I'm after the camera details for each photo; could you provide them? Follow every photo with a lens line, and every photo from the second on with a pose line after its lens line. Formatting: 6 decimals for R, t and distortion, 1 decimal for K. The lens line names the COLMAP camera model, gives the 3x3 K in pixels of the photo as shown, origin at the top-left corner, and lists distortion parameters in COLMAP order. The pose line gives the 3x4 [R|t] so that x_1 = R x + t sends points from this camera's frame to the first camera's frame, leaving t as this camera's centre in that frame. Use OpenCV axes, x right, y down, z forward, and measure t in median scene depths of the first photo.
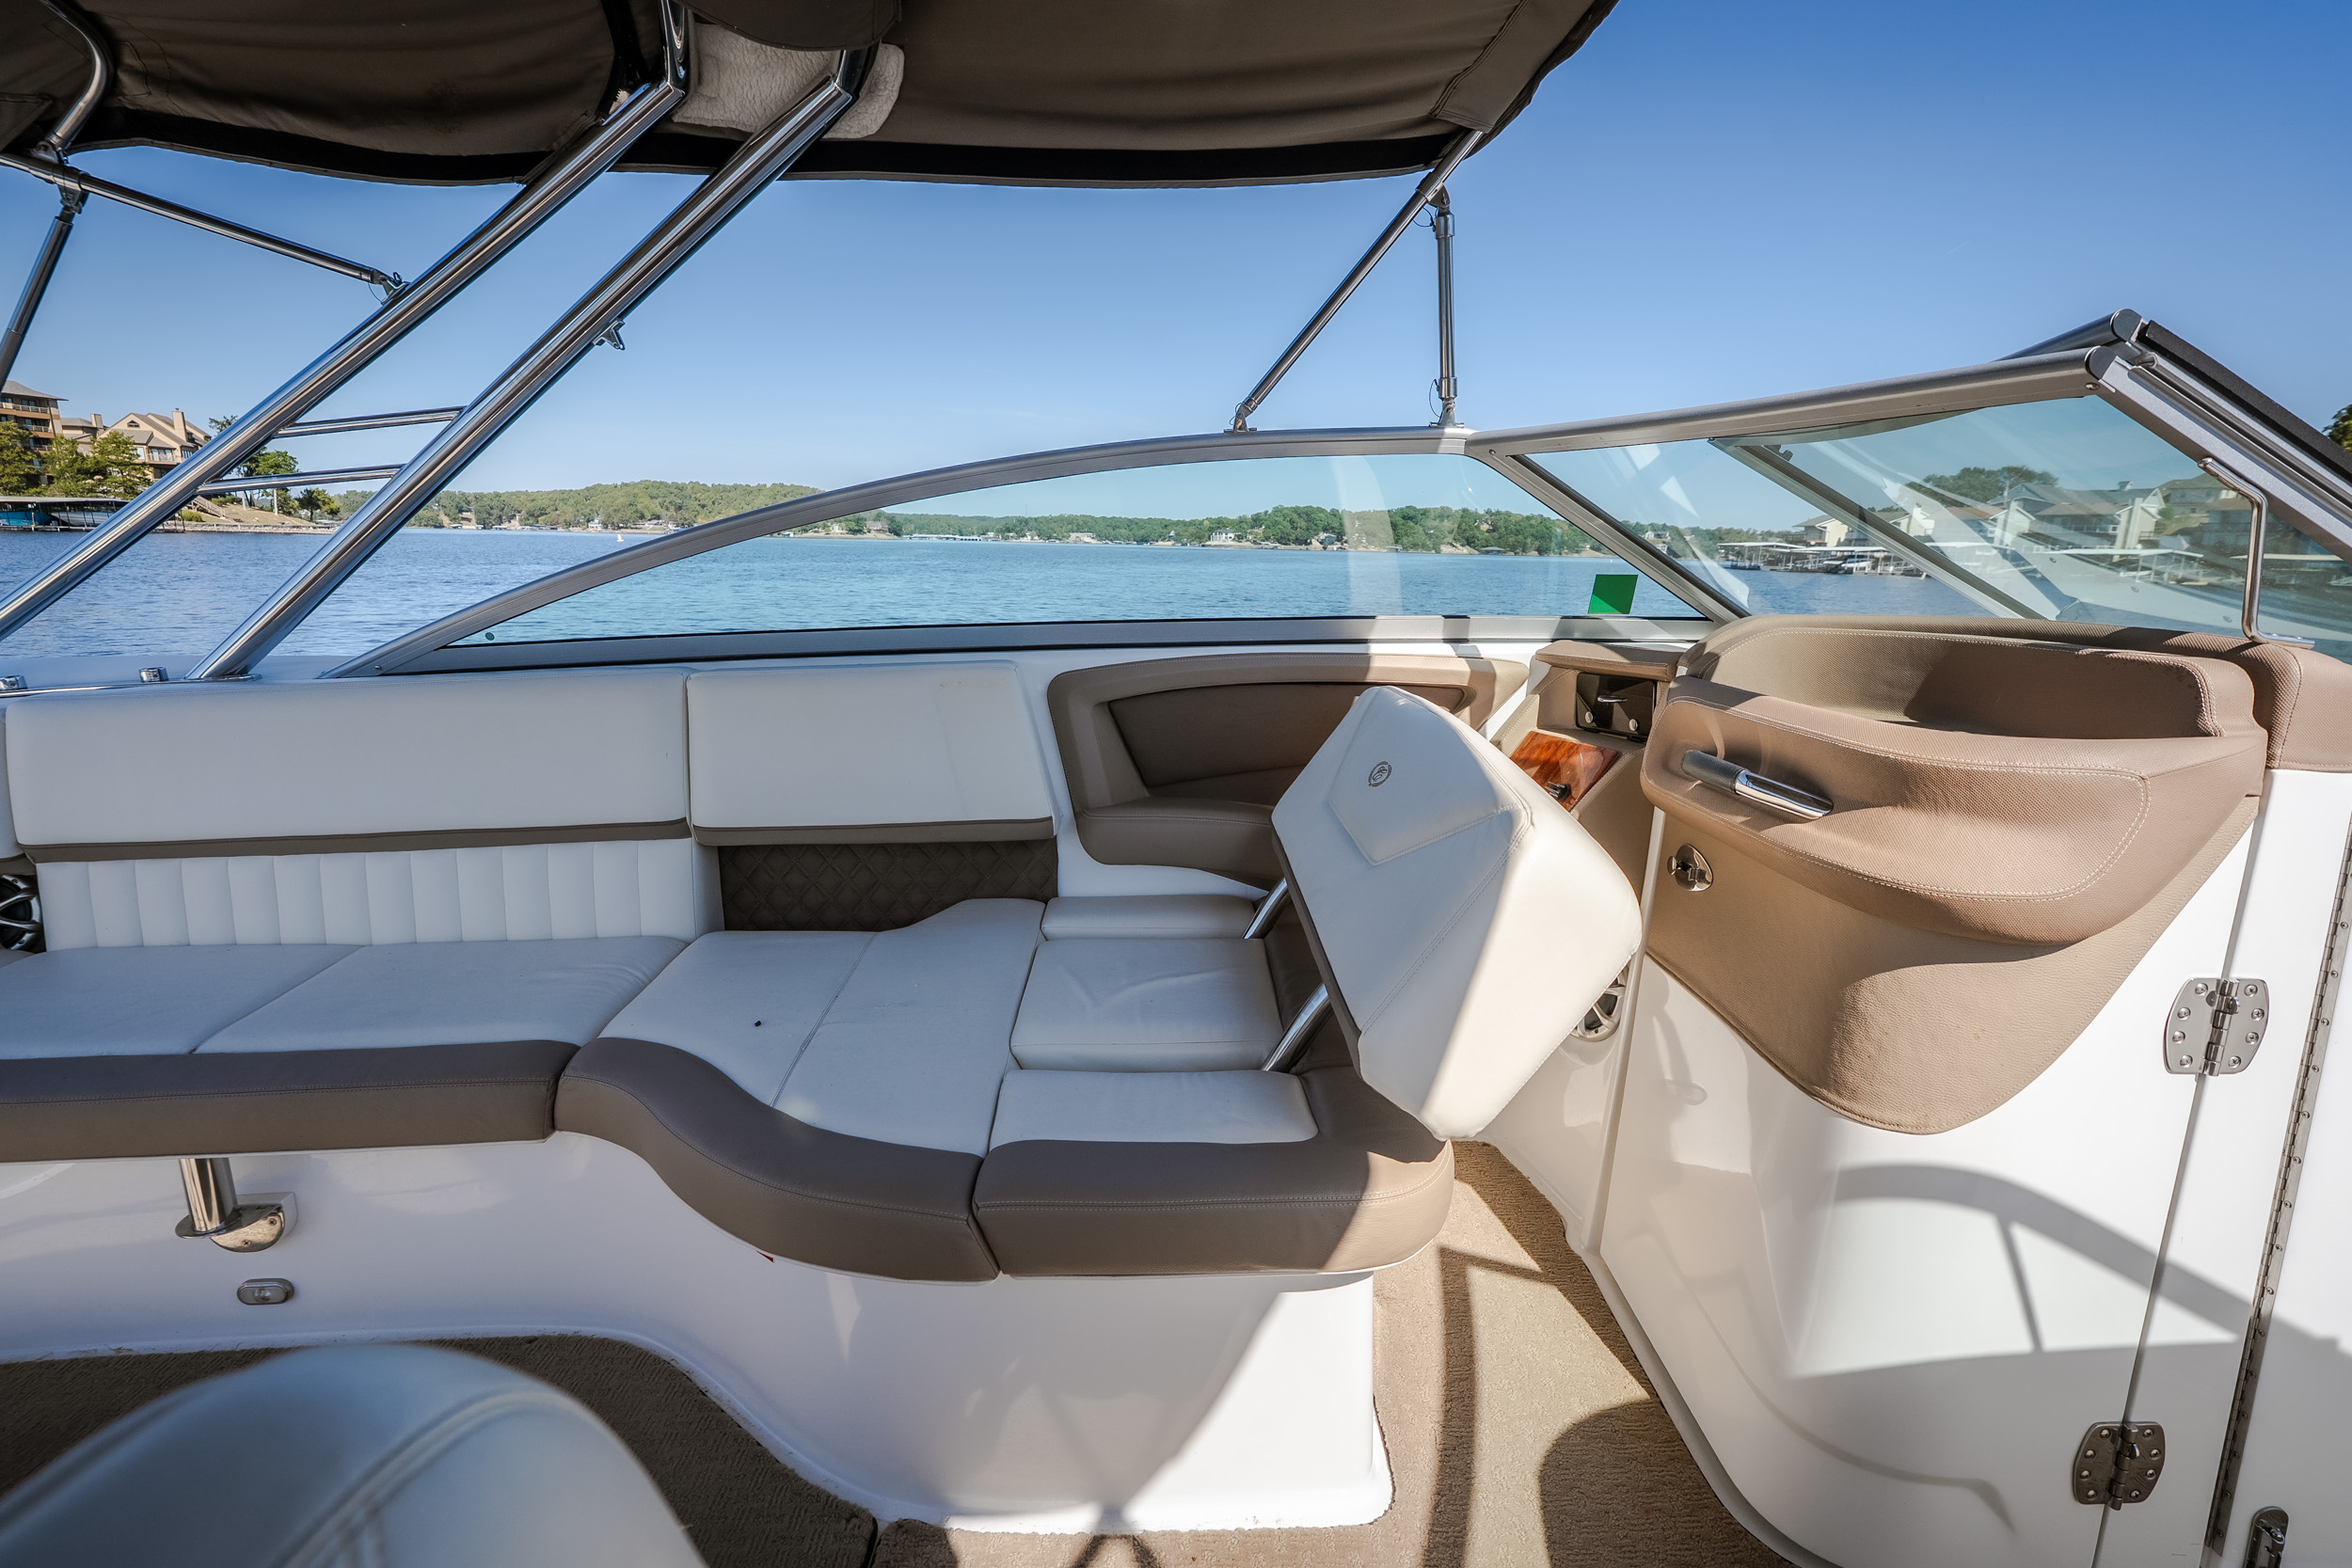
lens RADIAL K [[1058.7, 0, 1039.3], [0, 1058.7, 758.0], [0, 0, 1]] dist [-0.008872, 0.002348]
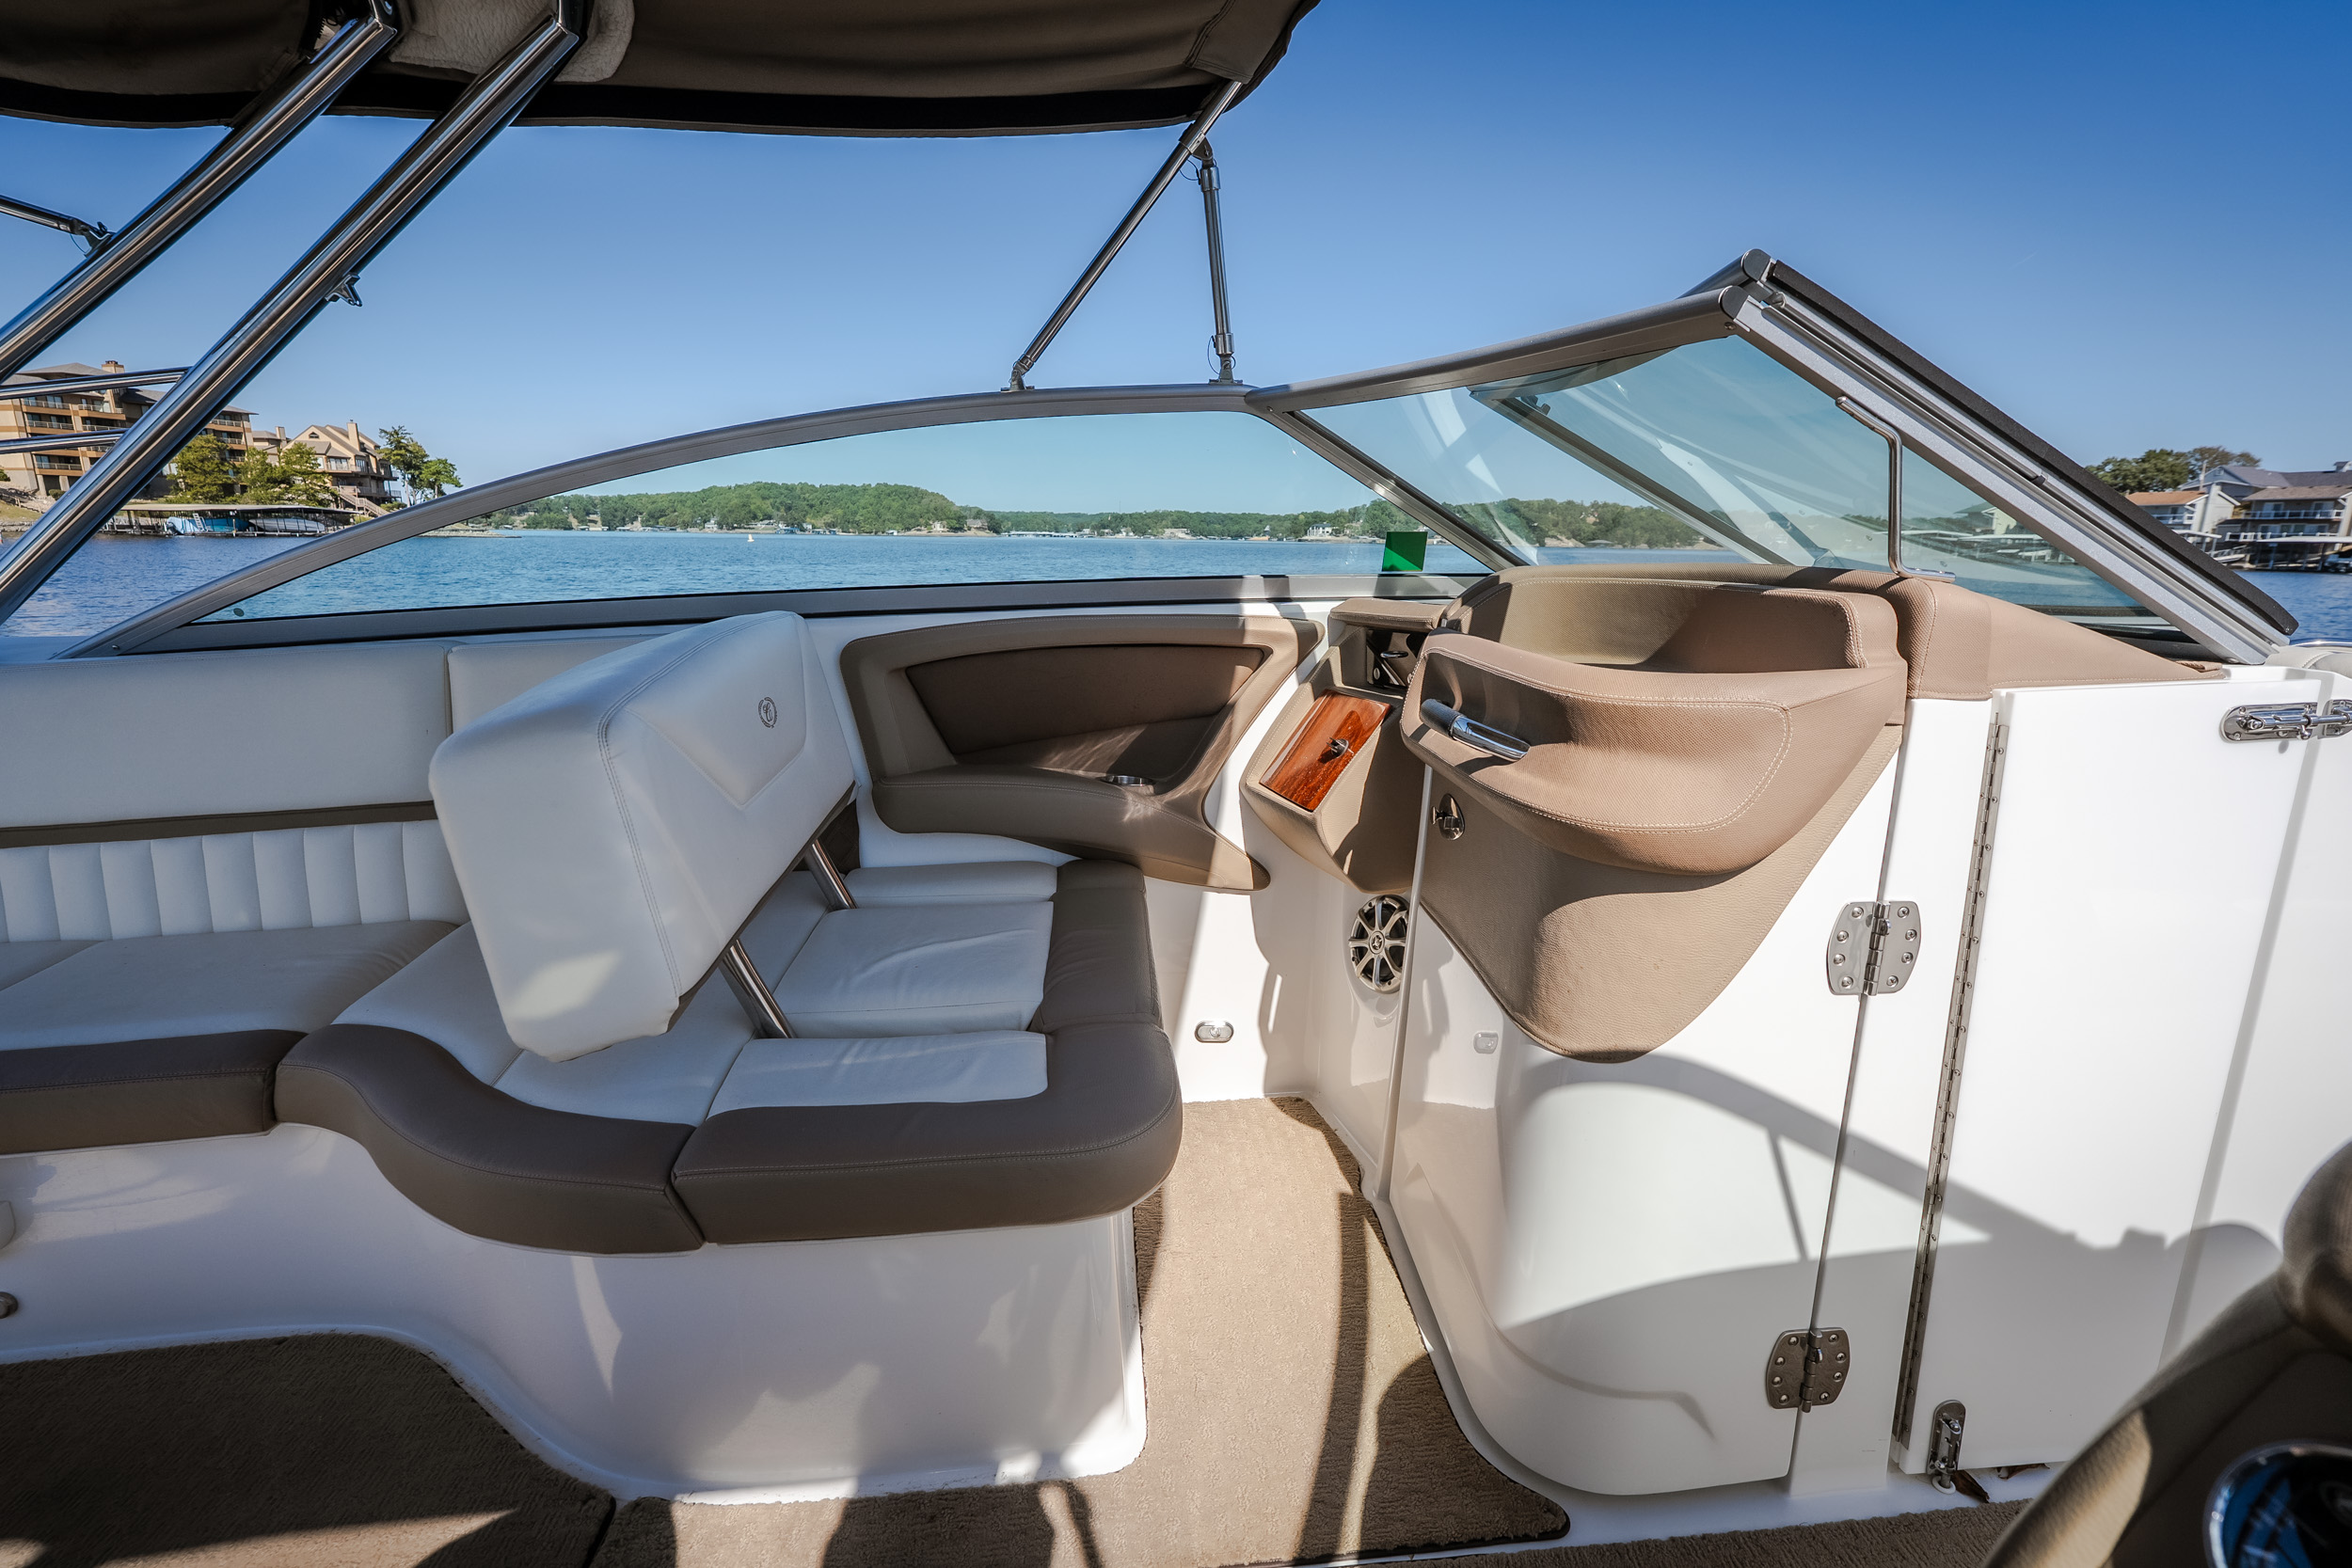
lens RADIAL K [[1058.7, 0, 1165.7], [0, 1058.7, 773.1], [0, 0, 1]] dist [-0.008872, 0.002348]
pose [[0.997812, -0.025587, 0.060956, 0.296283], [0.024350, 0.999484, 0.020949, 0.035391], [-0.061461, -0.019419, 0.997921, 0.002141]]
